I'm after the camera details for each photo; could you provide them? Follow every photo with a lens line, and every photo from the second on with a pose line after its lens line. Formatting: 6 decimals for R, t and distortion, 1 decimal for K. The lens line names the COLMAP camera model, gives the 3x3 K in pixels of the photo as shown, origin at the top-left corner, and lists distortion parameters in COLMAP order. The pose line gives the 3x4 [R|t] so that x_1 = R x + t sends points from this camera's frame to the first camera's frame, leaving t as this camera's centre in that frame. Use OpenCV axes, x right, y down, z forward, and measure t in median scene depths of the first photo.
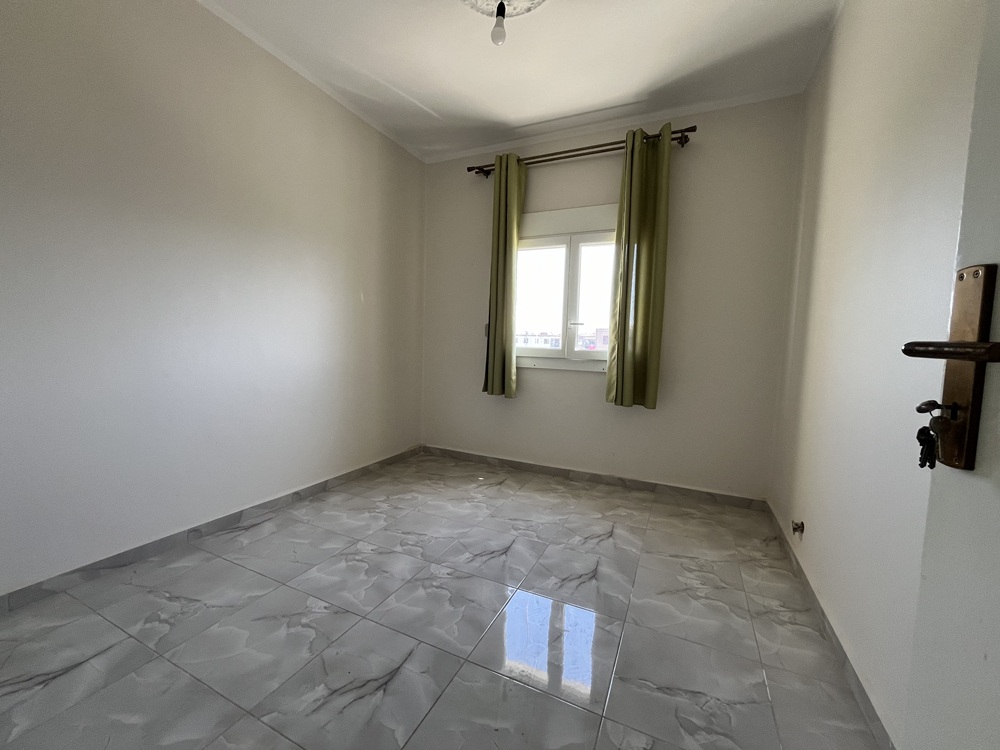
lens RADIAL K [[405.4, 0, 500.4], [0, 405.4, 372.6], [0, 0, 1]] dist [-0.000396, -0.000691]
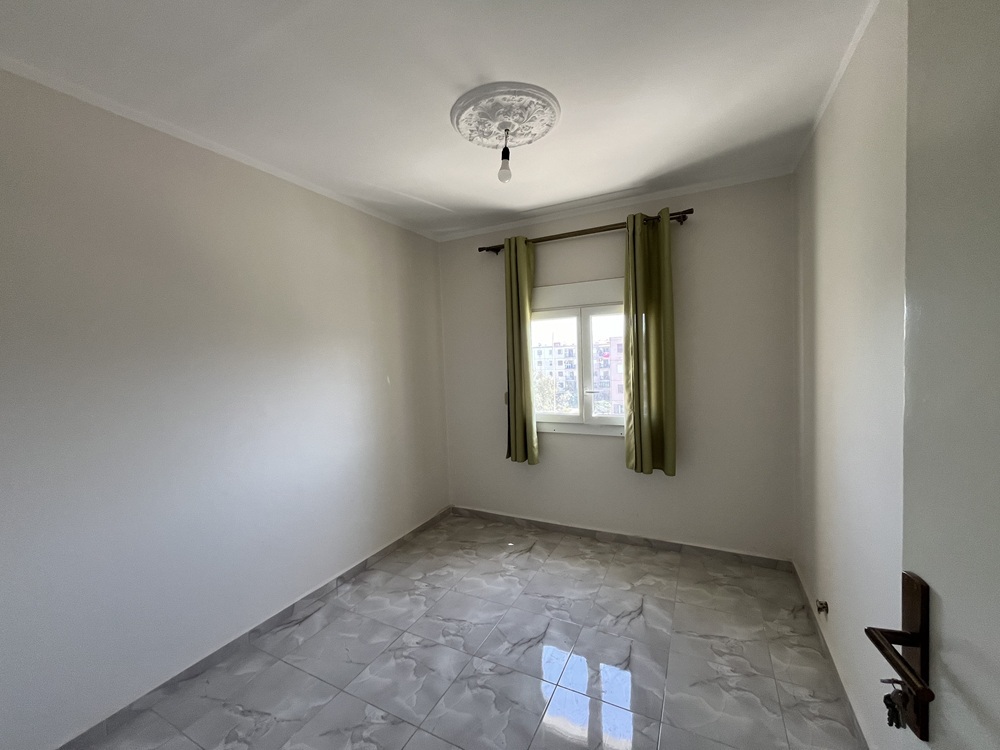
lens RADIAL K [[405.4, 0, 500.3], [0, 405.4, 372.3], [0, 0, 1]] dist [-0.000396, -0.000691]
pose [[0.997114, -0.066308, -0.036979, -0.008359], [0.065110, 0.997342, -0.032691, -0.181084], [0.039048, 0.030189, 0.998781, -0.066210]]
